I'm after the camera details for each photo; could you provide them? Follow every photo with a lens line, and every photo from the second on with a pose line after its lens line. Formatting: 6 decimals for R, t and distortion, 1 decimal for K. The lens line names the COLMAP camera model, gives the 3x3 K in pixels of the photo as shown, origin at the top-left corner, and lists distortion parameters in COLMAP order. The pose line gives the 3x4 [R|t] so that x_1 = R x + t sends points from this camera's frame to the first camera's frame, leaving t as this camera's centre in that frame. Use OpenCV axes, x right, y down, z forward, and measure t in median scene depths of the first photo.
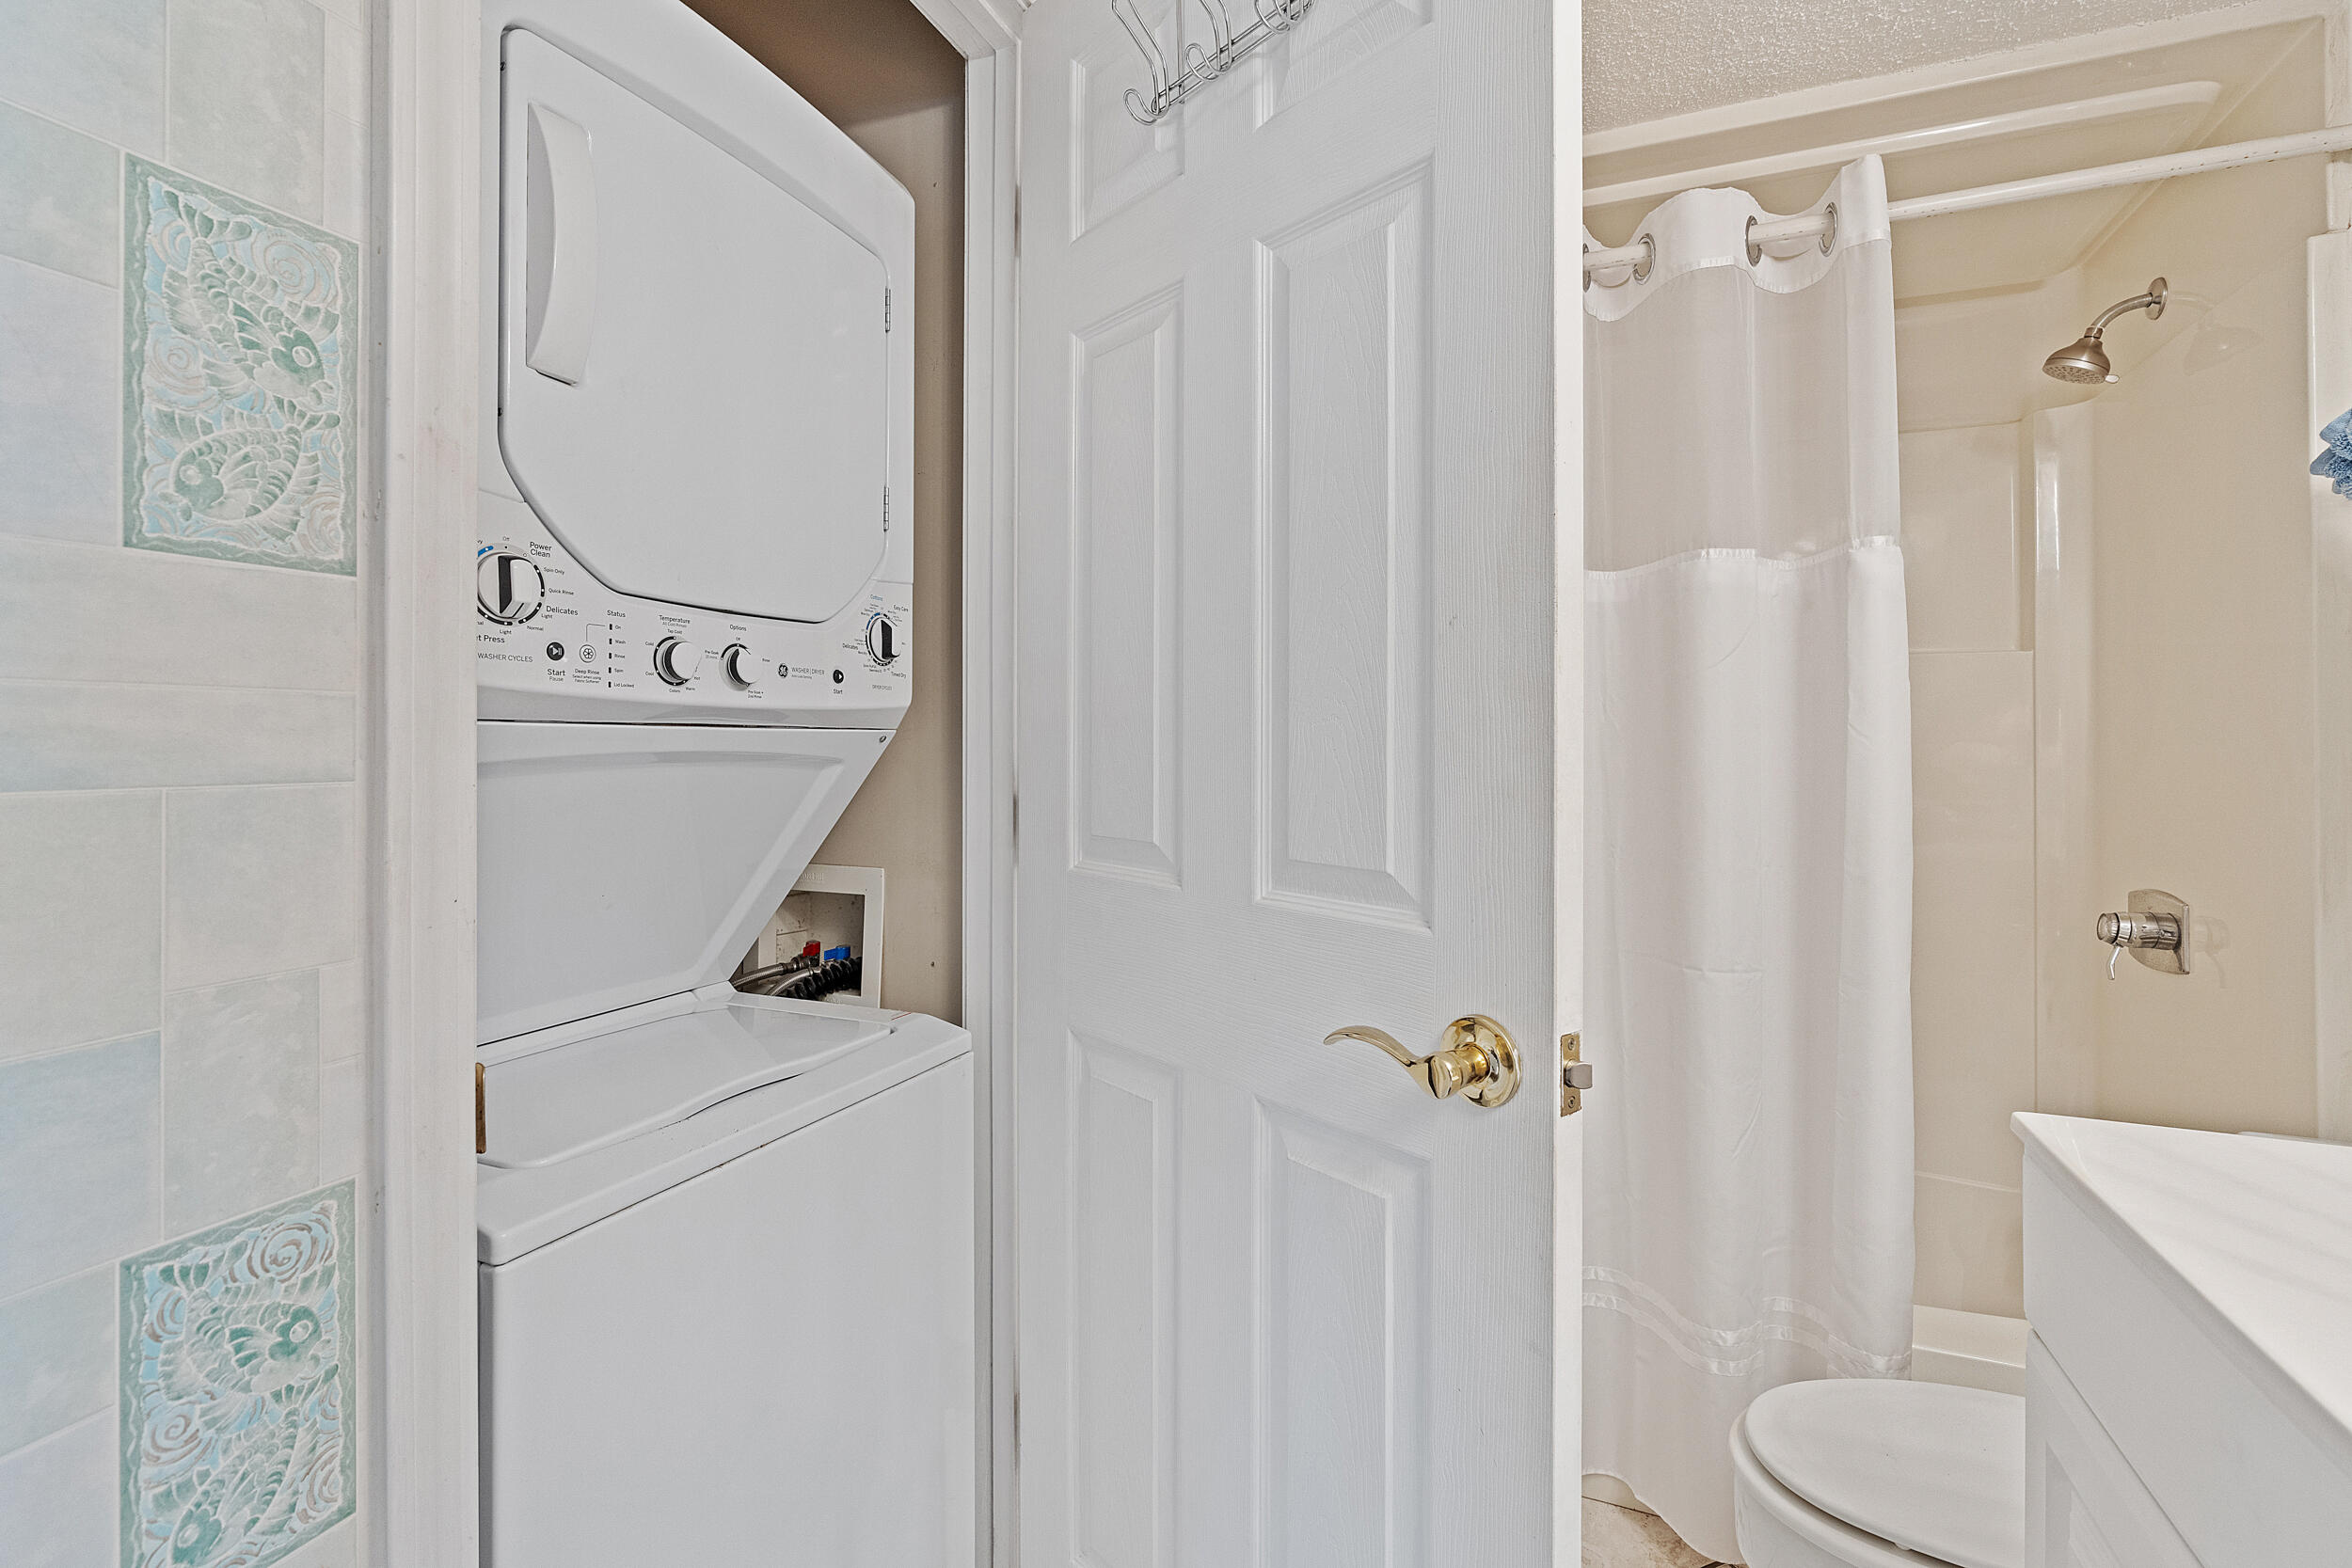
lens RADIAL K [[1104.3, 0, 1174.6], [0, 1104.3, 792.0], [0, 0, 1]] dist [-0.001593, -0.000340]
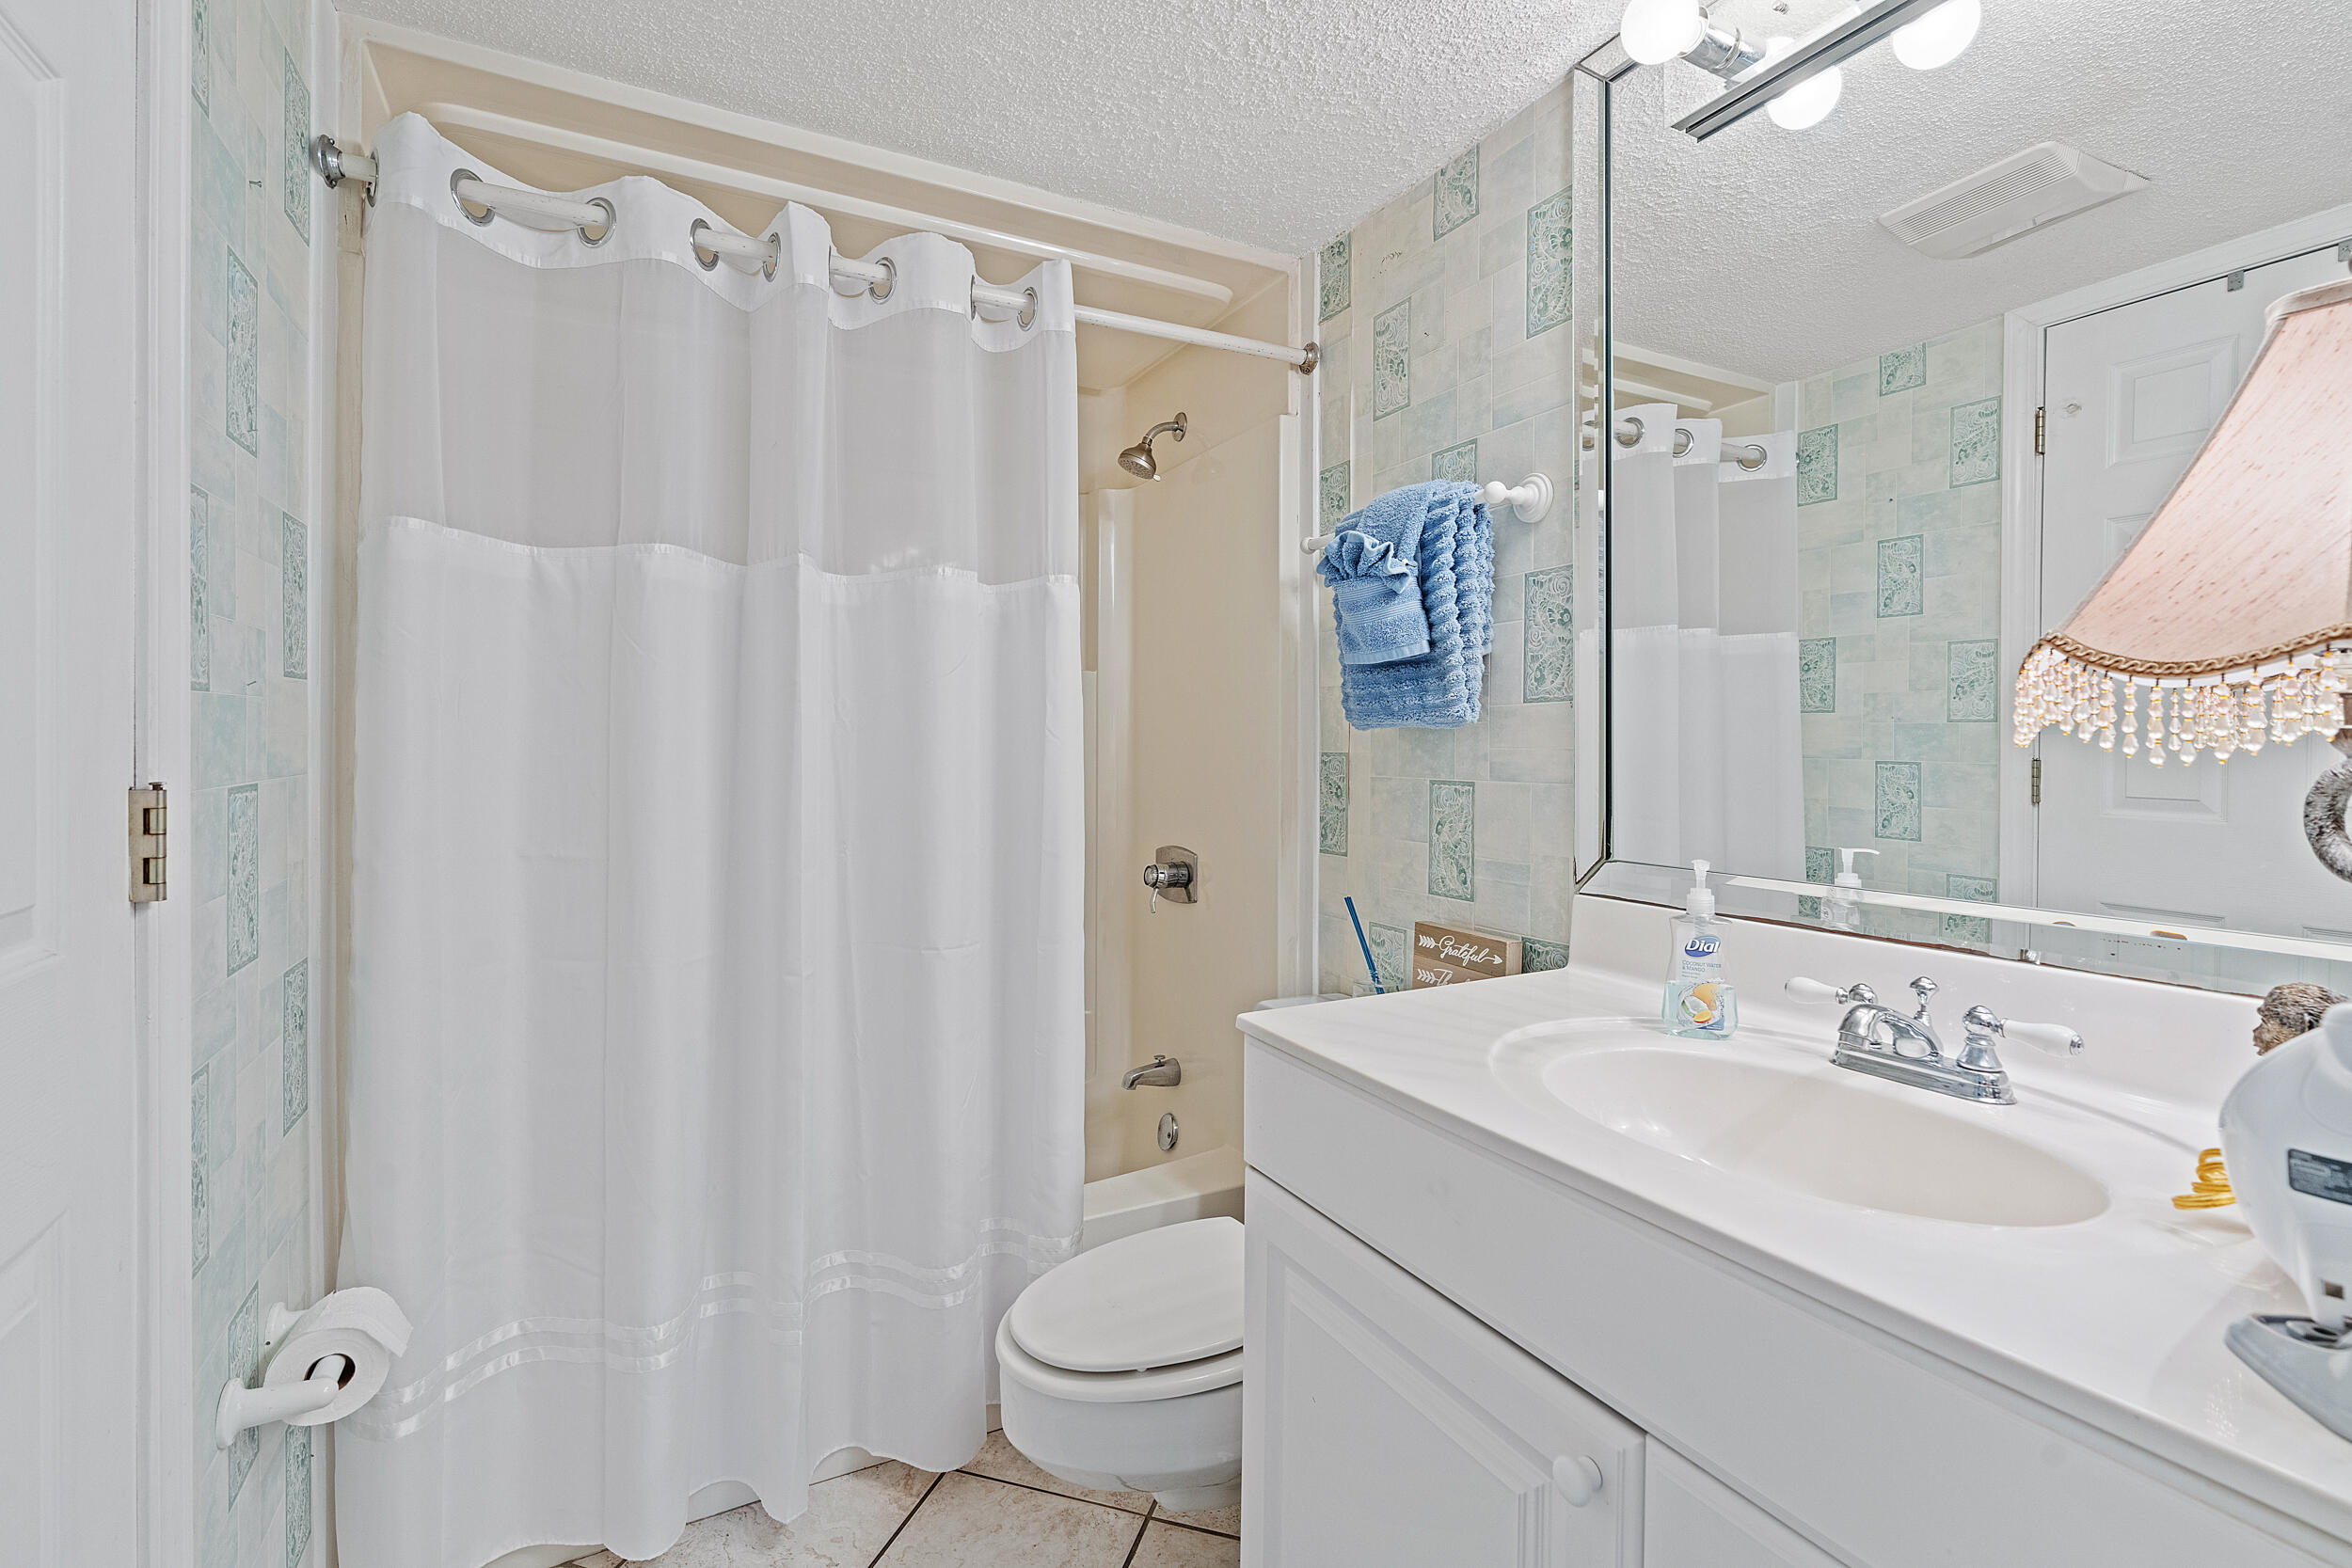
lens RADIAL K [[1103.5, 0, 1183.8], [0, 1103.5, 801.5], [0, 0, 1]] dist [-0.002395, 0.000206]
pose [[0.618990, -0.042632, 0.784241, -0.230261], [0.028056, 0.999089, 0.032166, -0.014729], [-0.784898, 0.002092, 0.619622, 0.125027]]
